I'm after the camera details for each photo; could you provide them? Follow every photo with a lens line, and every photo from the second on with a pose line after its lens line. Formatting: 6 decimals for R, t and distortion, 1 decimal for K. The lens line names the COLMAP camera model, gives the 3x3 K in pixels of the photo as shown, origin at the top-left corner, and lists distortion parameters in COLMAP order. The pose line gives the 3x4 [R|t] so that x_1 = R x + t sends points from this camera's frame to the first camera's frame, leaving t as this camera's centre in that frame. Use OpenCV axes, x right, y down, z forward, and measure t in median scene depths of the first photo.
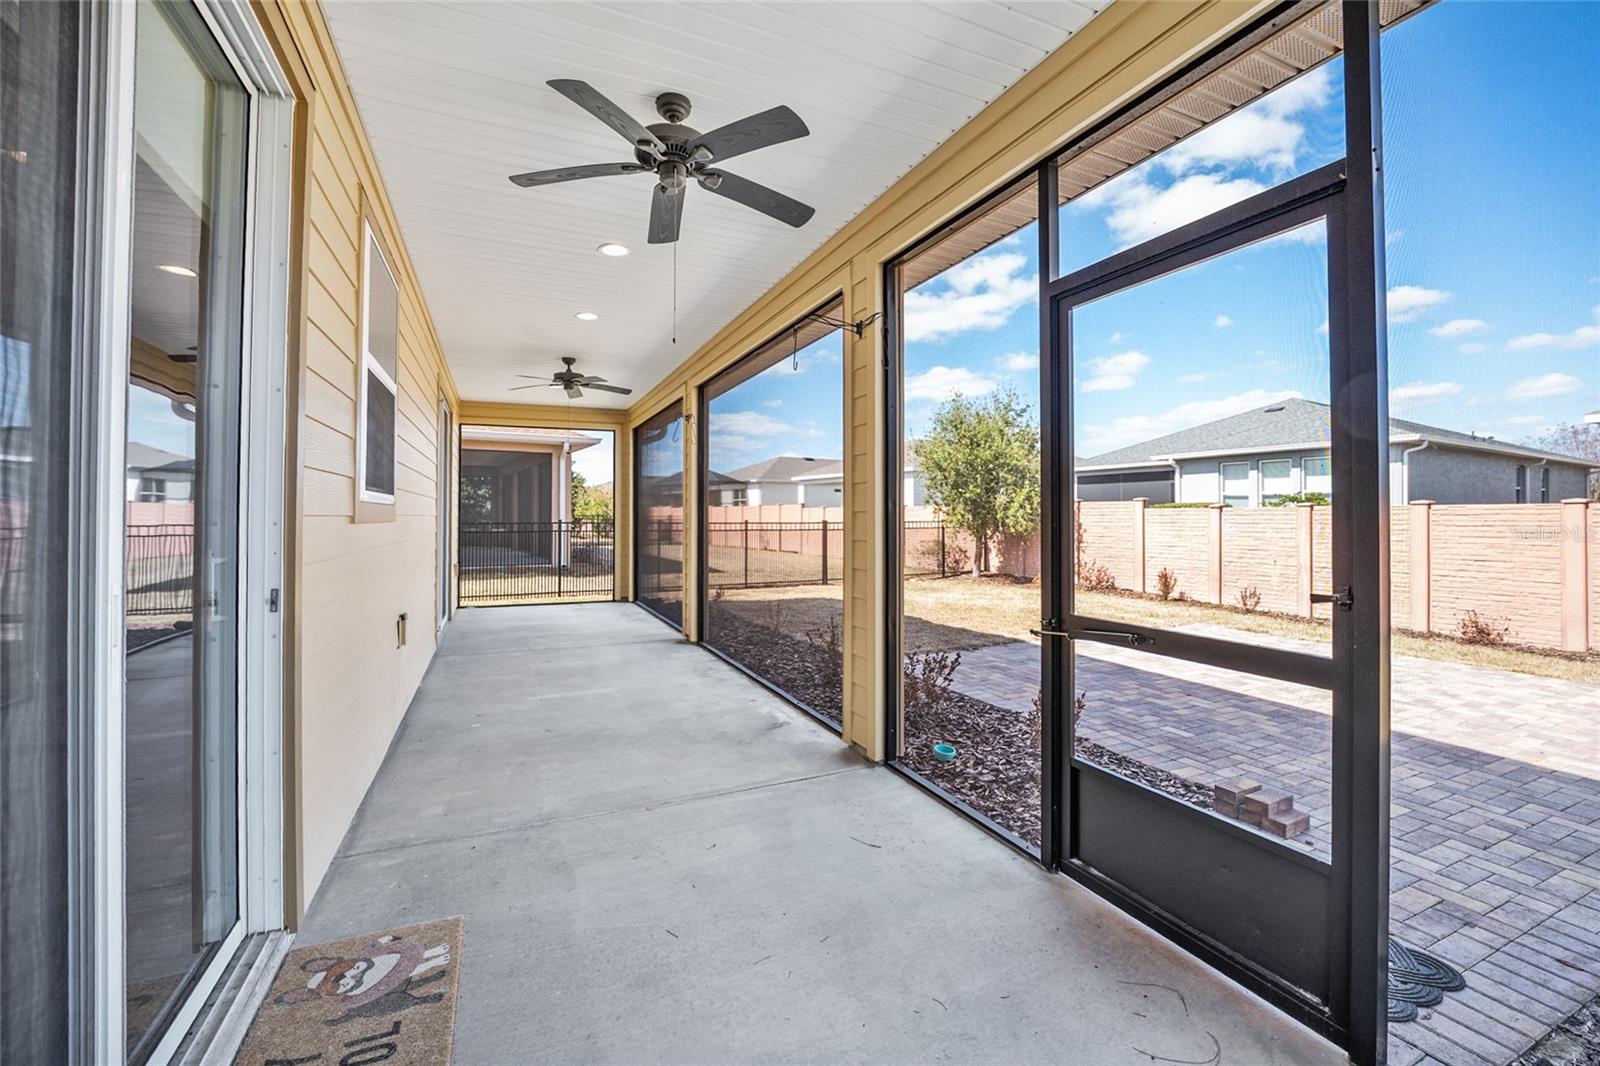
lens RADIAL K [[650.7, 0, 804.1], [0, 650.7, 536.2], [0, 0, 1]] dist [-0.026242, 0.002965]
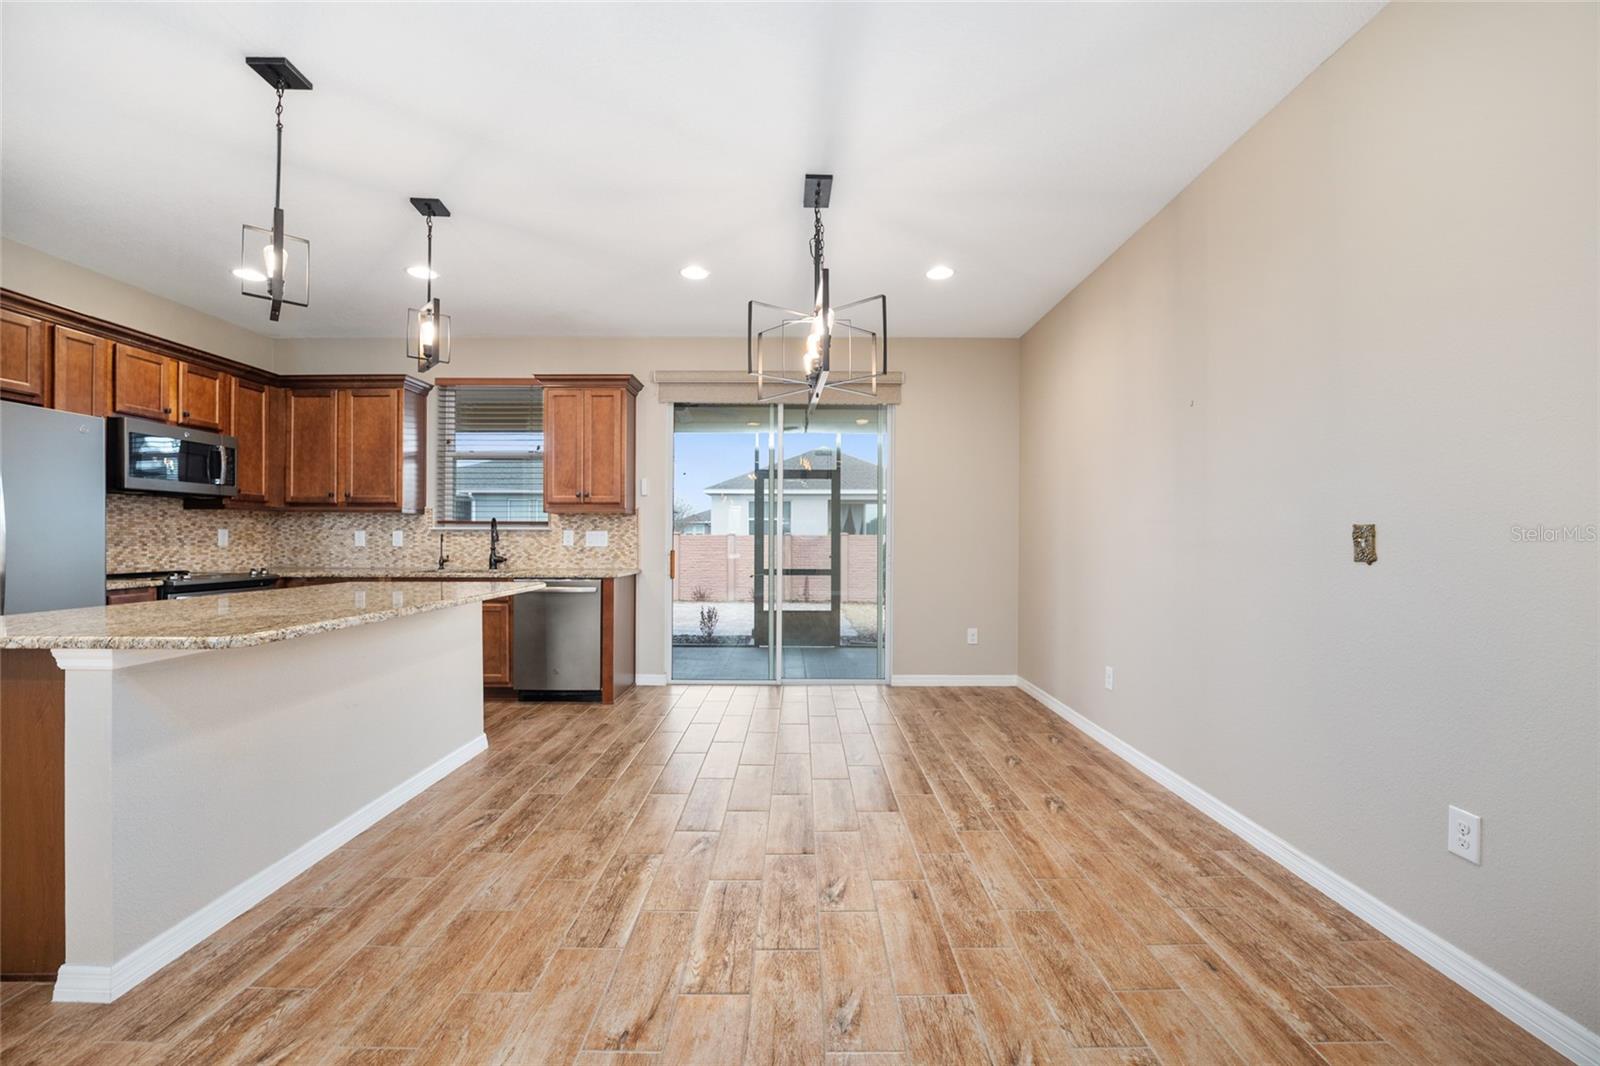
lens RADIAL K [[646.1, 0, 804.1], [0, 646.1, 541.1], [0, 0, 1]] dist [-0.029944, 0.004955]
pose [[0.423369, -0.000638, 0.905957, -1.967961], [0.017561, 0.999818, -0.007503, 0.005628], [-0.905787, 0.019086, 0.423303, -0.478135]]
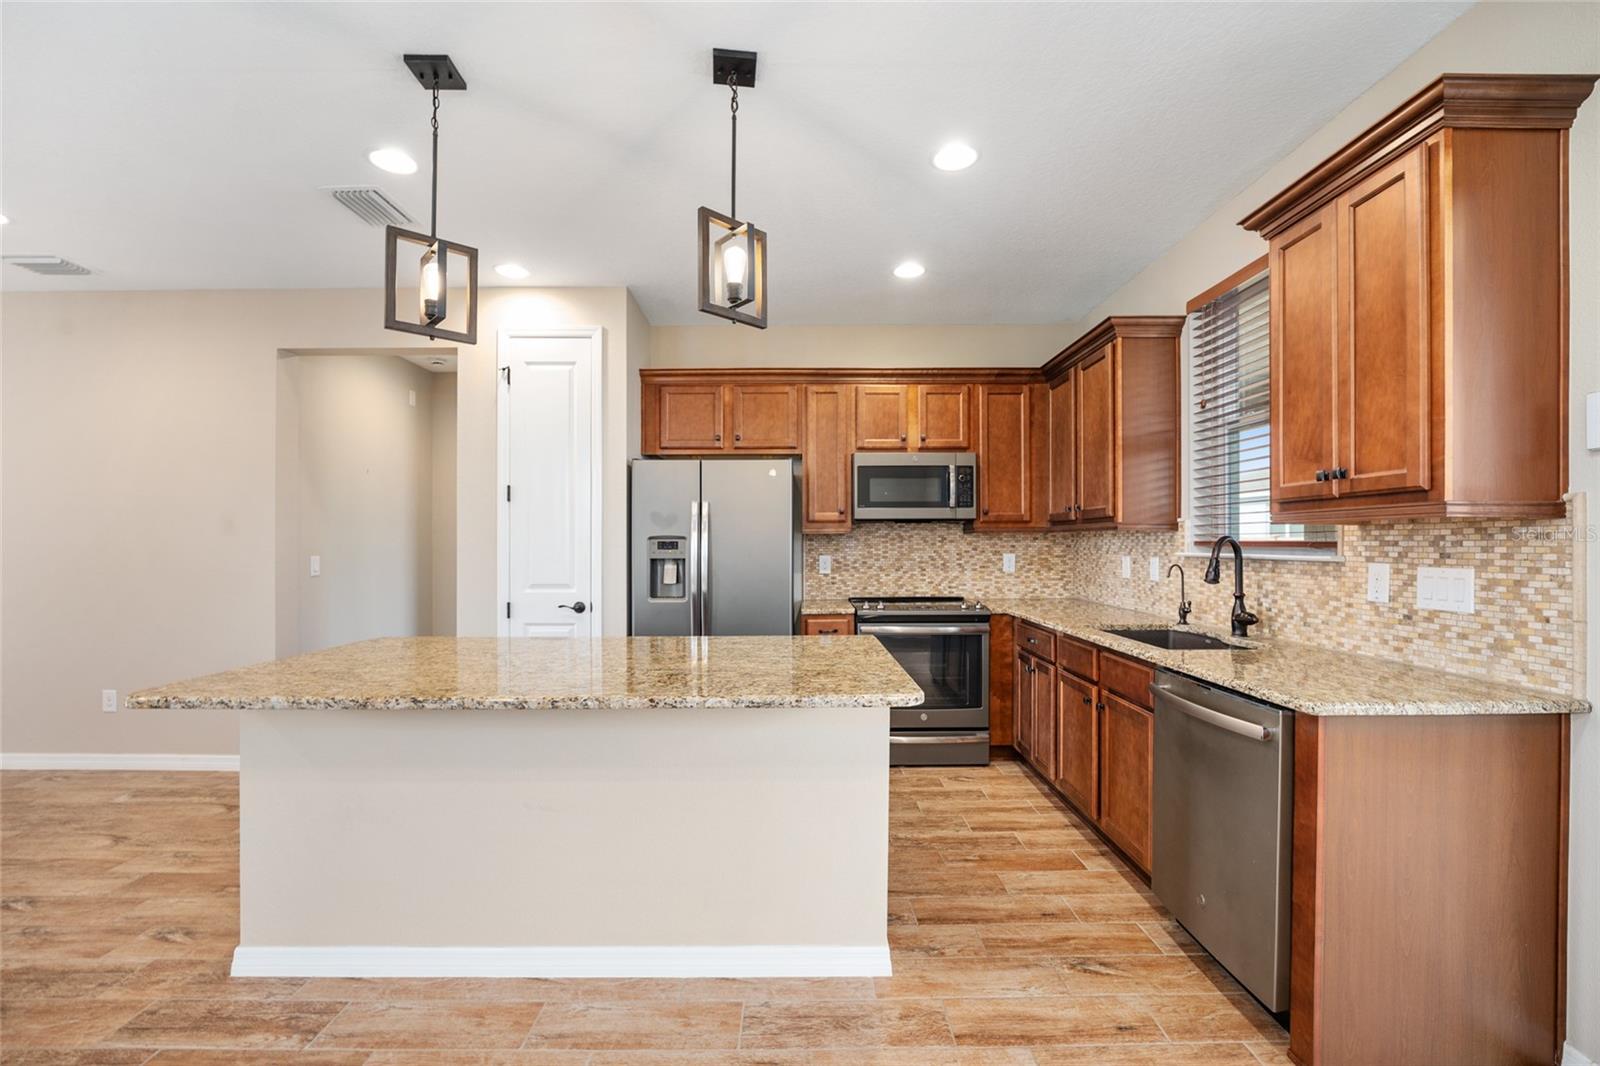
lens RADIAL K [[679.0, 0, 801.0], [0, 679.0, 544.1], [0, 0, 1]] dist [-0.017791, 0.000786]
pose [[0.905426, -0.001236, -0.424502, -0.931355], [-0.007708, 0.999783, -0.019352, -0.049137], [0.424434, 0.020794, 0.905220, -0.093621]]
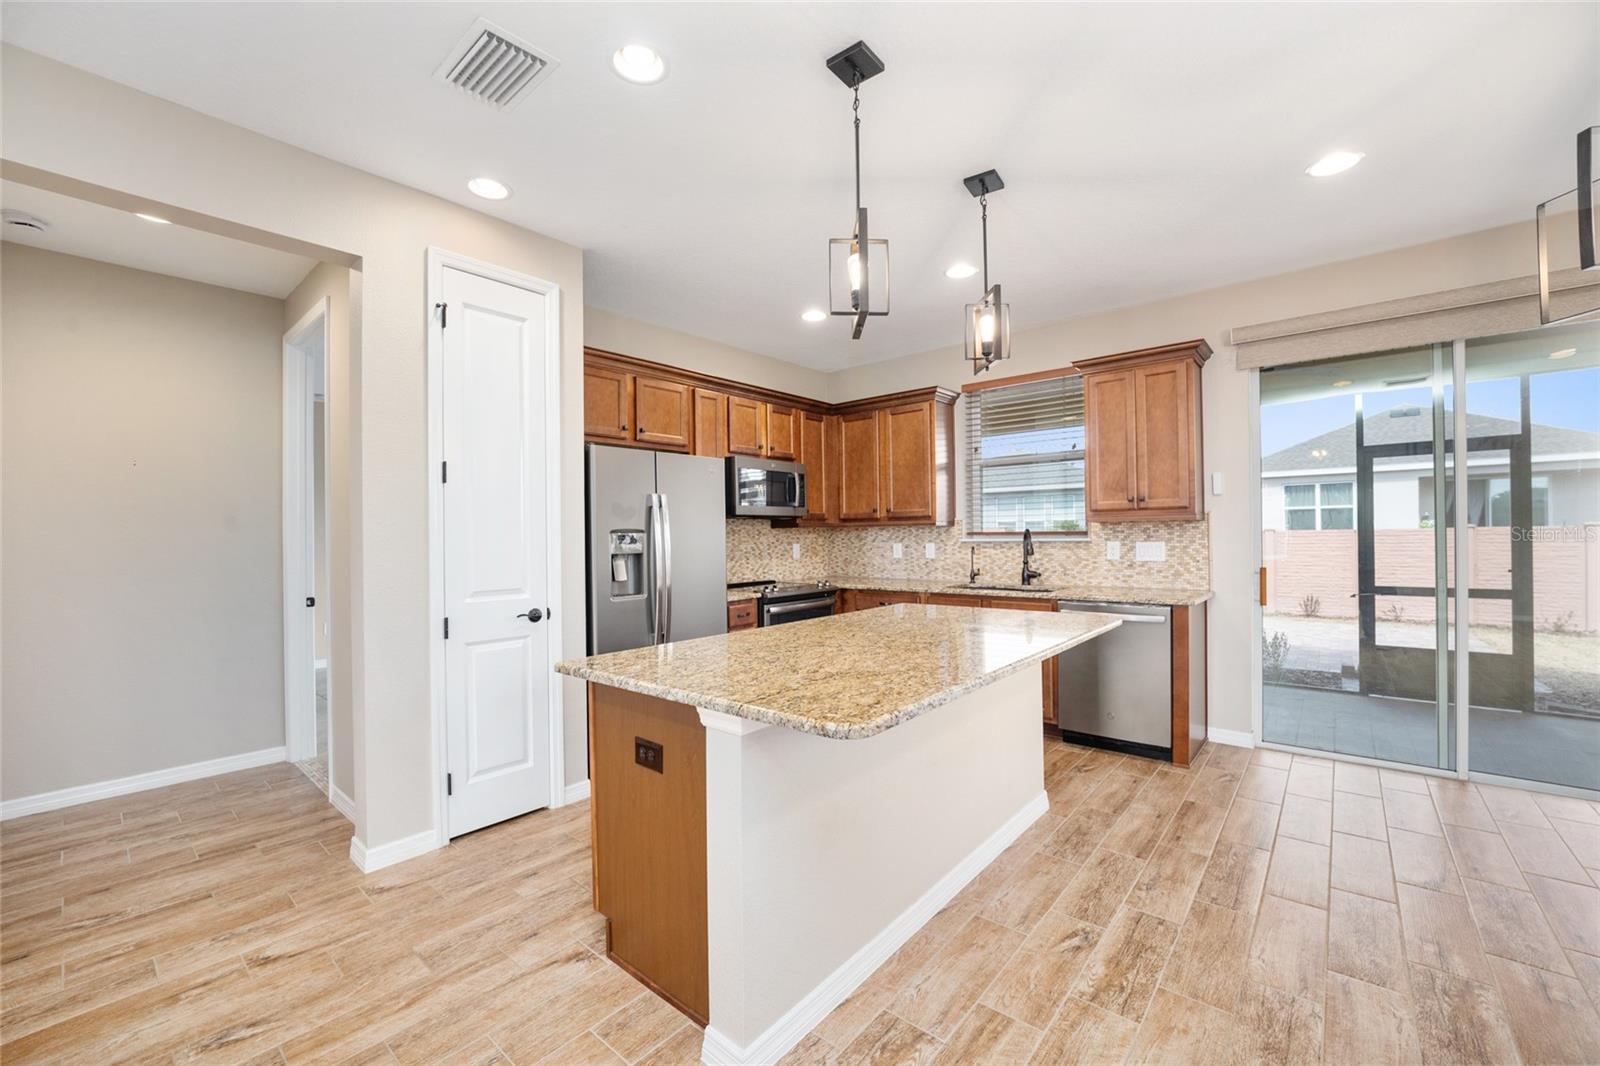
lens RADIAL K [[643.1, 0, 802.5], [0, 643.1, 534.4], [0, 0, 1]] dist [-0.029844, 0.005064]
pose [[0.912899, -0.011265, 0.408029, -1.894988], [0.022837, 0.999463, -0.023500, -0.044634], [-0.407545, 0.030771, 0.912666, -0.202316]]
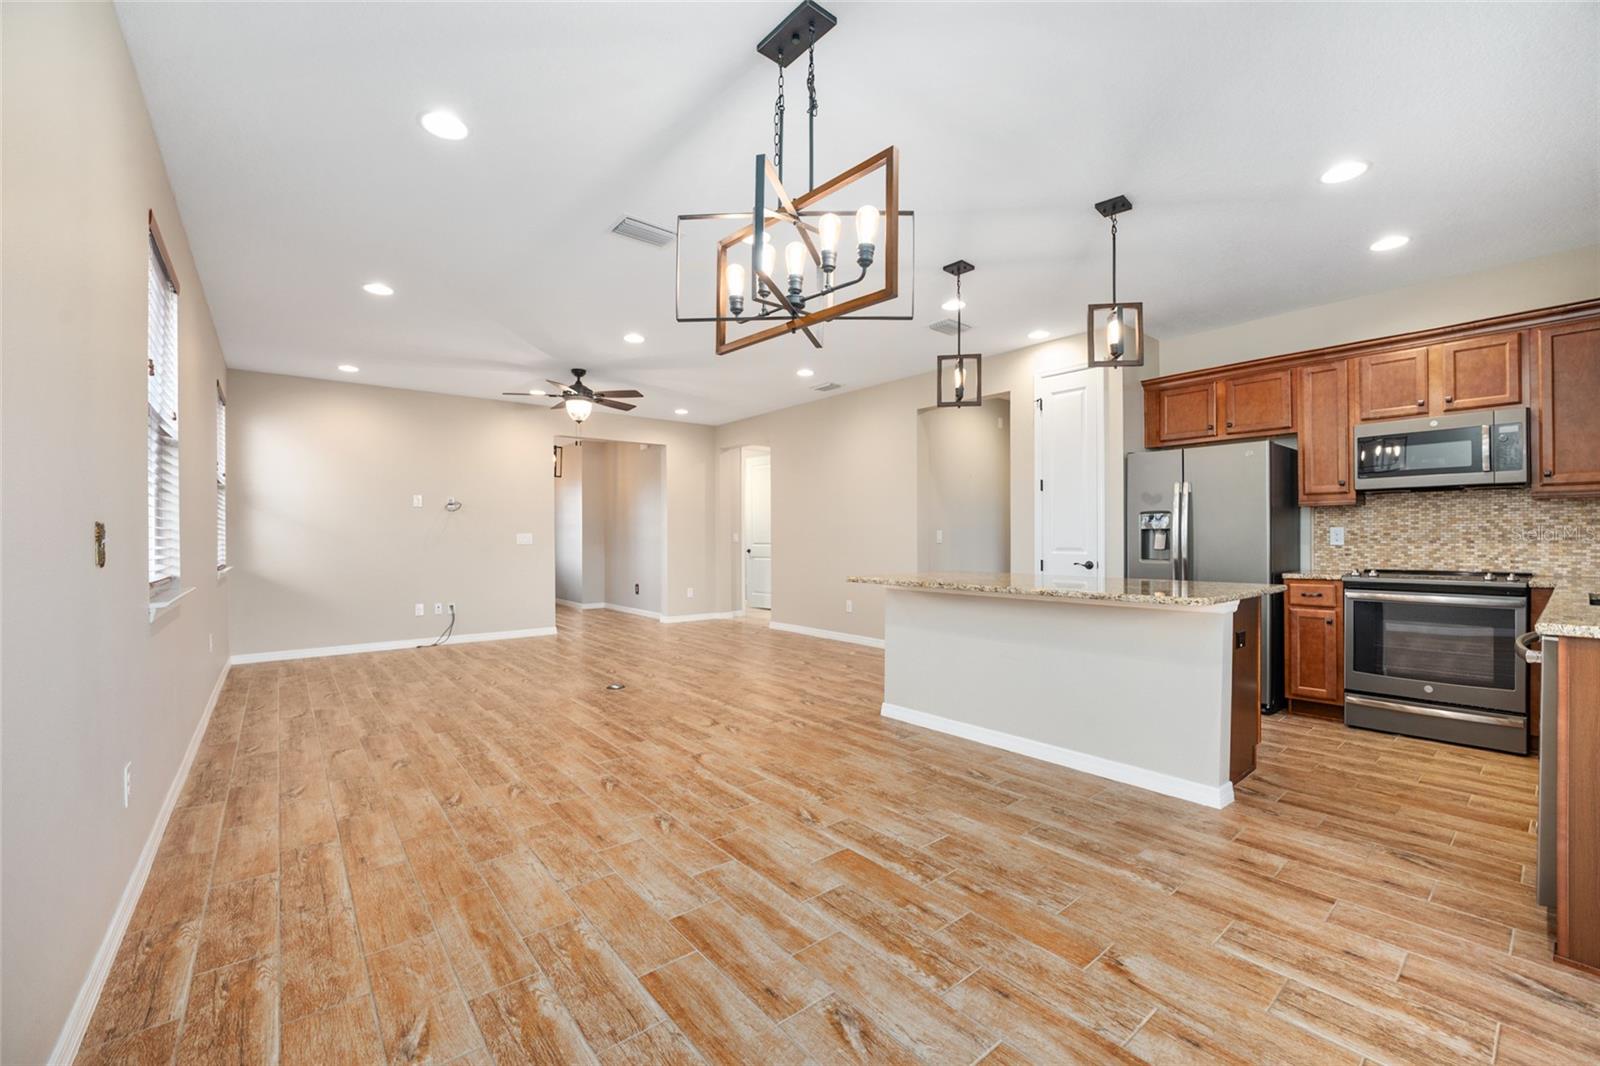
lens RADIAL K [[650.7, 0, 804.1], [0, 650.7, 536.2], [0, 0, 1]] dist [-0.026242, 0.002965]
pose [[0.239306, -0.002365, -0.970941, -0.391860], [-0.017331, 0.999827, -0.006707, -0.001348], [0.970790, 0.018432, 0.239224, -0.232995]]
